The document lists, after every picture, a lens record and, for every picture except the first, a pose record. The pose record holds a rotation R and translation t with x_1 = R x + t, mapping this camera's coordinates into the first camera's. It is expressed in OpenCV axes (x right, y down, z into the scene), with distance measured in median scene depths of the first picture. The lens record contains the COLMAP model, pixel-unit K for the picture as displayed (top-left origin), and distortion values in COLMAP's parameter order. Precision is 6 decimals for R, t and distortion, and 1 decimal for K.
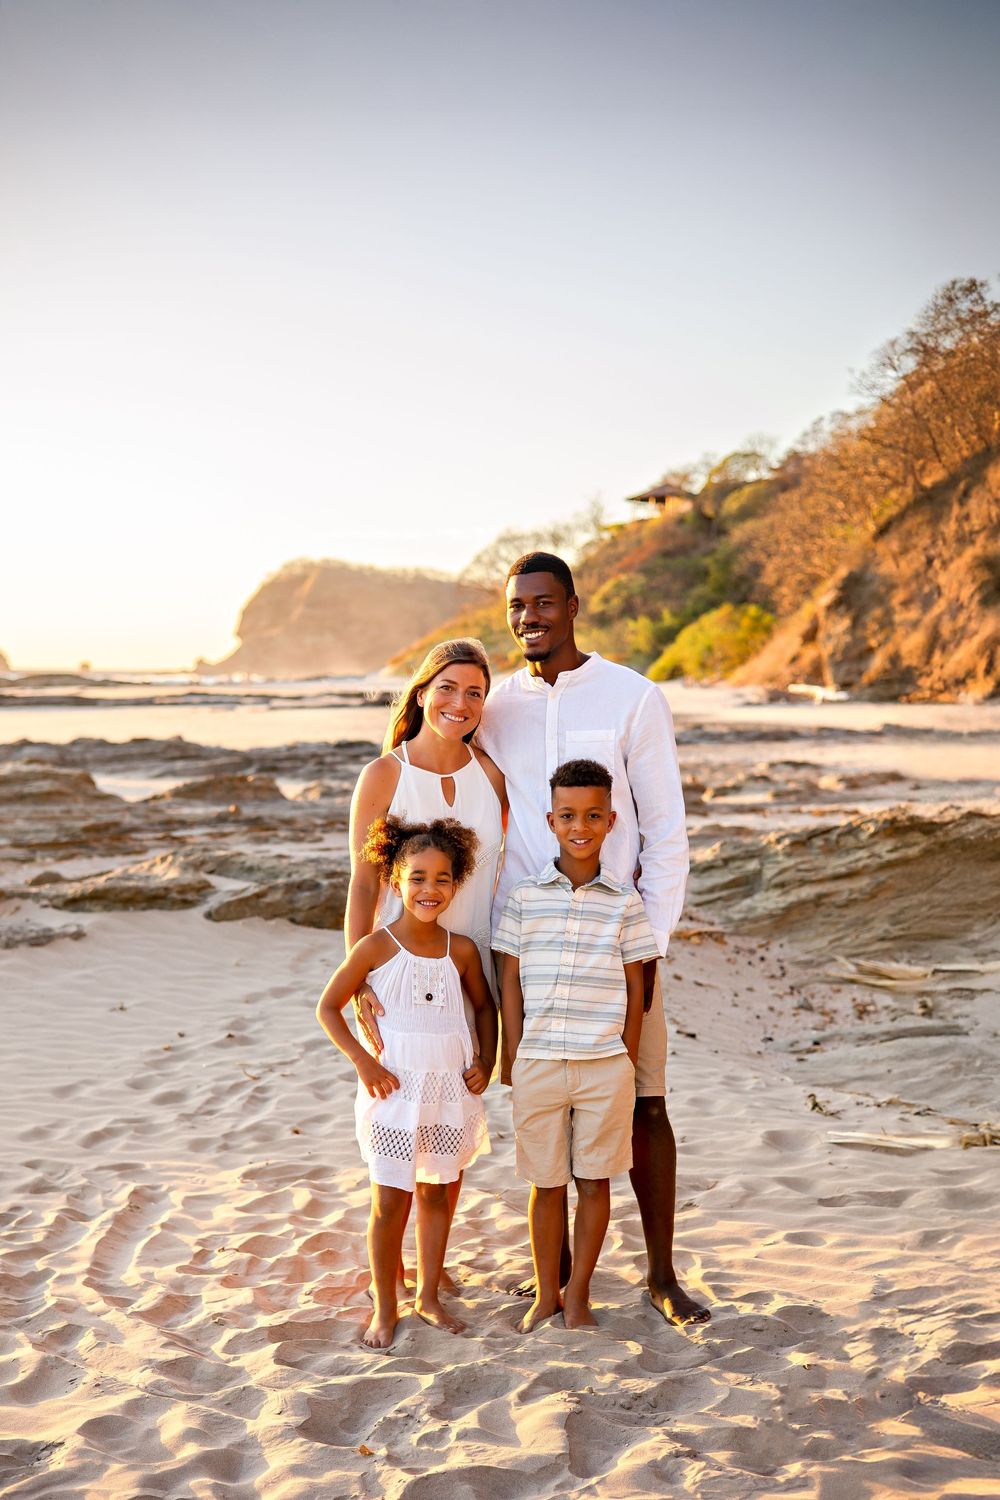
lens RADIAL K [[2107.9, 0, 421.2], [0, 2107.9, 882.4], [0, 0, 1]] dist [0.038228, -0.317299]
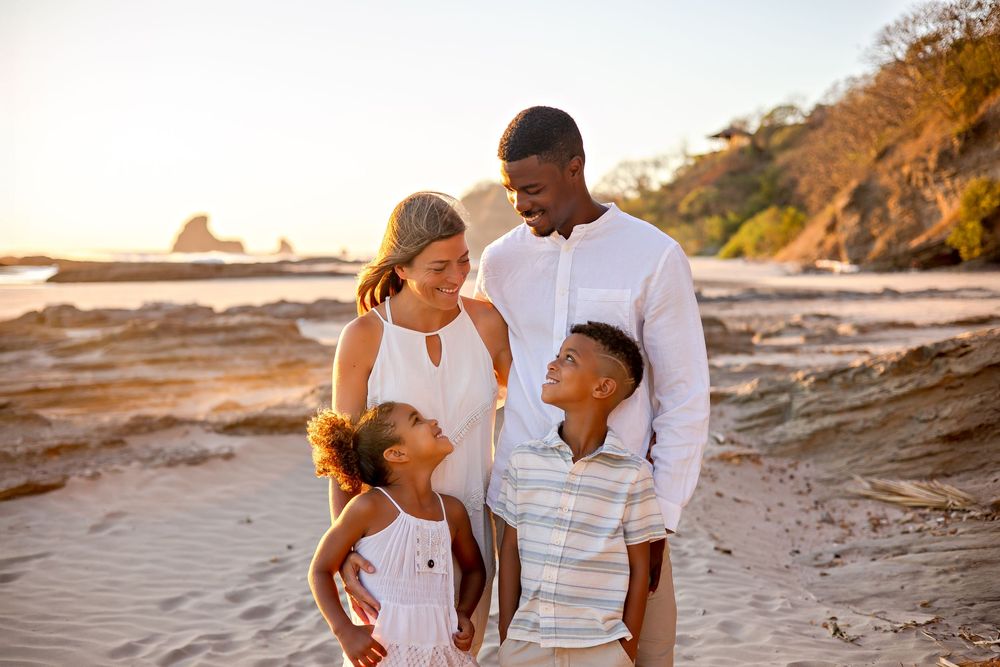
lens RADIAL K [[1378.4, 0, 492.1], [0, 1378.4, 337.2], [0, 0, 1]] dist [0.018998, -0.086765]
pose [[0.998216, 0.000082, -0.059700, 0.043463], [-0.002496, 0.999182, -0.040366, -0.013421], [0.059648, 0.040443, 0.997400, 0.229078]]
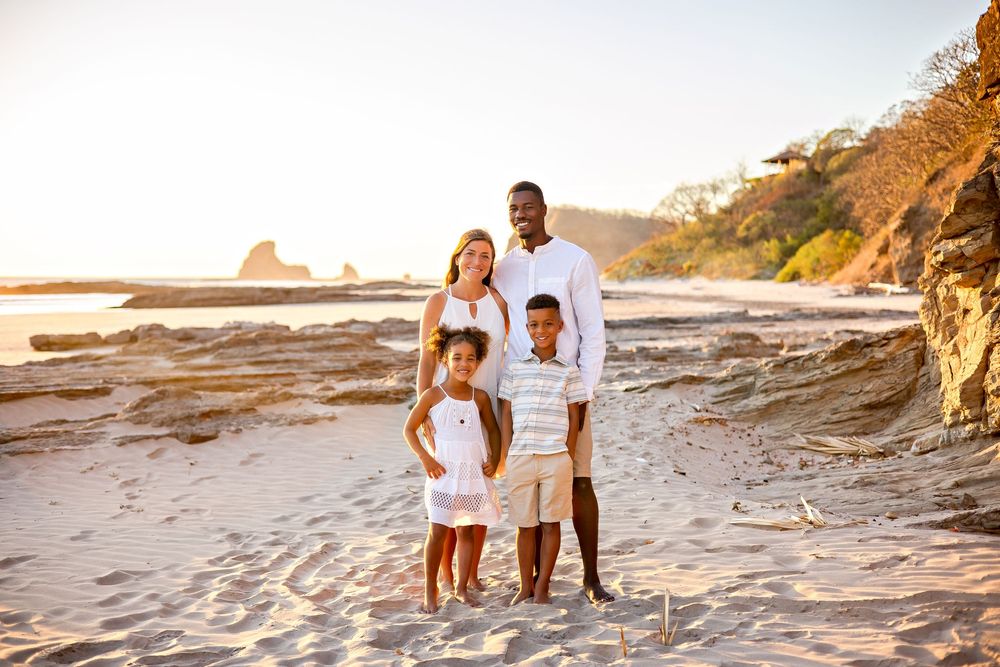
lens RADIAL K [[1428.2, 0, 494.1], [0, 1428.2, 329.6], [0, 0, 1]] dist [0.030951, -0.163143]
pose [[0.994500, -0.005002, -0.104617, 0.095872], [-0.001892, 0.997838, -0.065696, 0.032688], [0.104719, 0.065533, 0.992340, -0.138271]]
